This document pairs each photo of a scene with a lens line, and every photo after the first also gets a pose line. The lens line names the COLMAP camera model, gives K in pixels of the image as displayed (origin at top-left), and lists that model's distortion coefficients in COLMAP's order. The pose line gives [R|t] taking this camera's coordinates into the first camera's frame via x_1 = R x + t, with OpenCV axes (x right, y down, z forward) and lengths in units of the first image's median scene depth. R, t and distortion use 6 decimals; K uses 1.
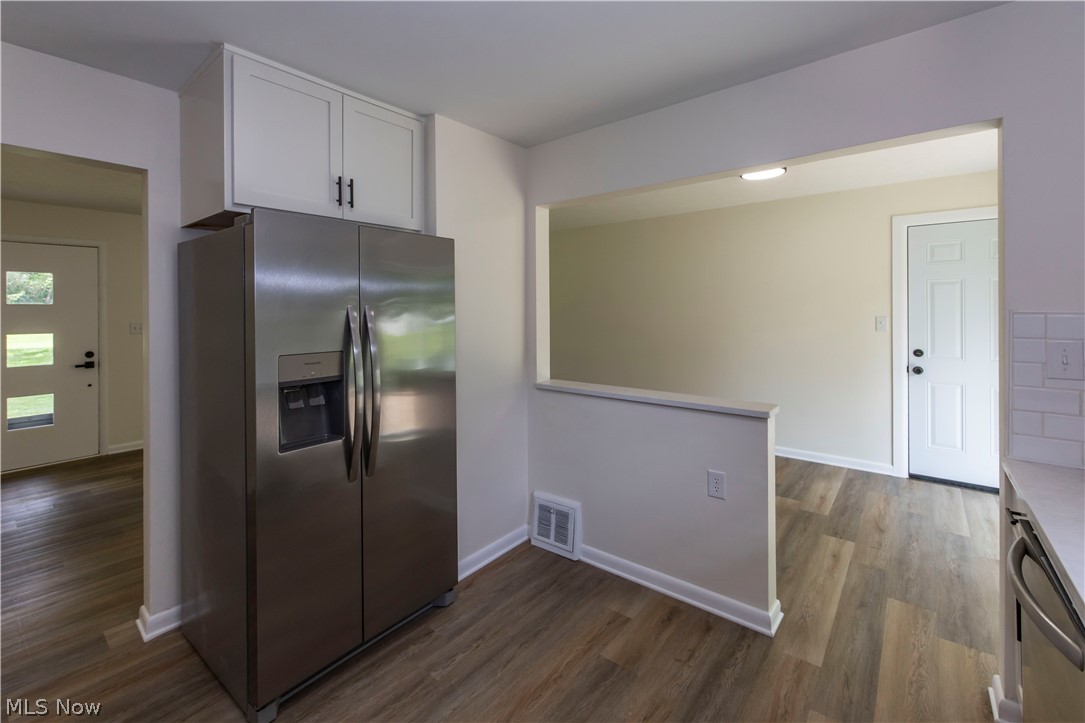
lens RADIAL K [[483.5, 0, 508.1], [0, 483.5, 312.9], [0, 0, 1]] dist [0.010382, -0.000841]
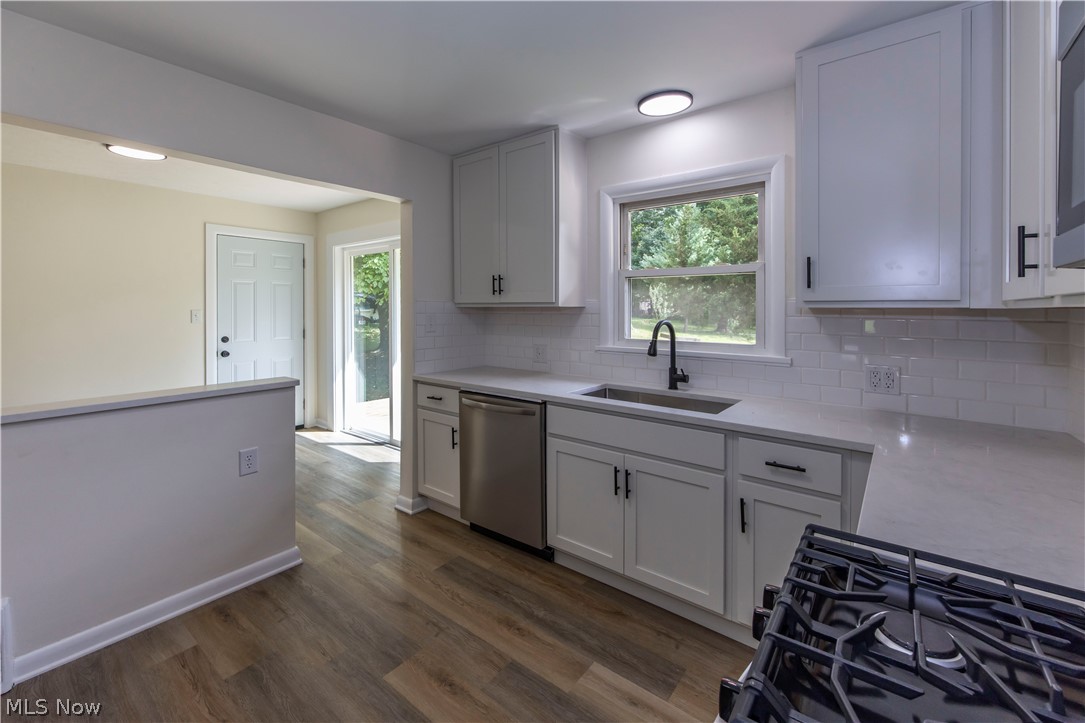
lens RADIAL K [[456.8, 0, 560.2], [0, 456.8, 314.7], [0, 0, 1]] dist [0.000218, 0.001993]
pose [[-0.064450, -0.008732, 0.997883, -0.520446], [0.014639, 0.999846, 0.009695, 0.030976], [-0.997814, 0.015232, -0.064312, 0.333881]]
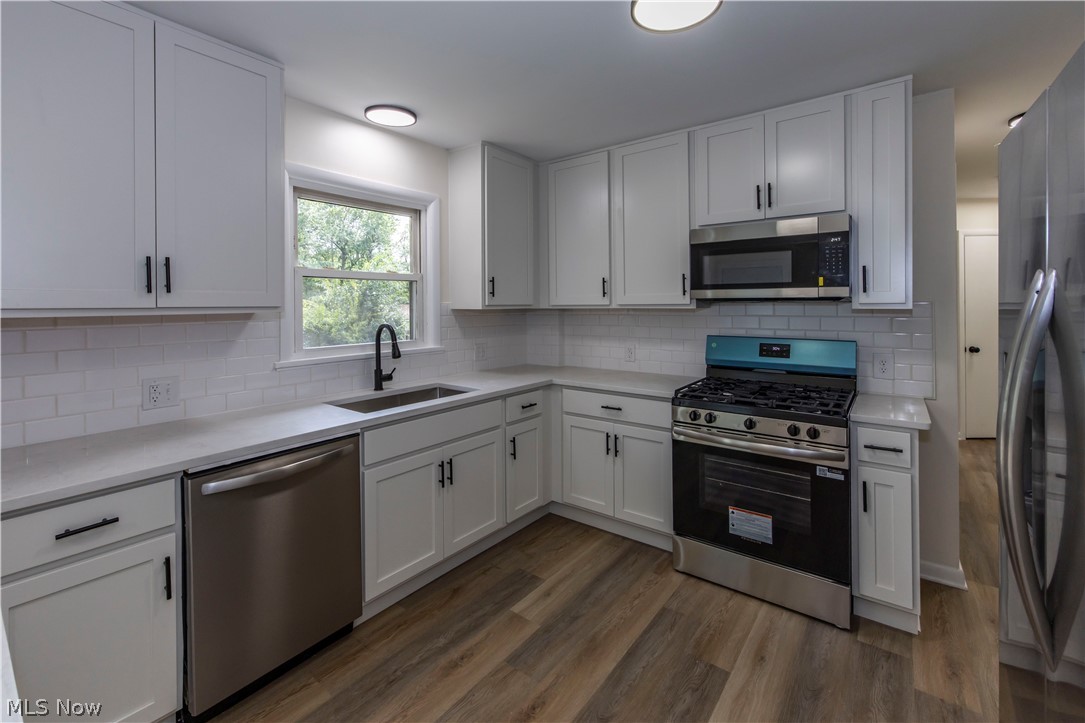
lens RADIAL K [[476.1, 0, 514.1], [0, 476.1, 305.0], [0, 0, 1]] dist [-0.012596, 0.000373]
pose [[-0.999329, 0.013697, -0.033958, 0.156986], [0.013171, 0.999791, 0.015660, 0.004144], [0.034166, 0.015202, -0.999301, 1.067592]]
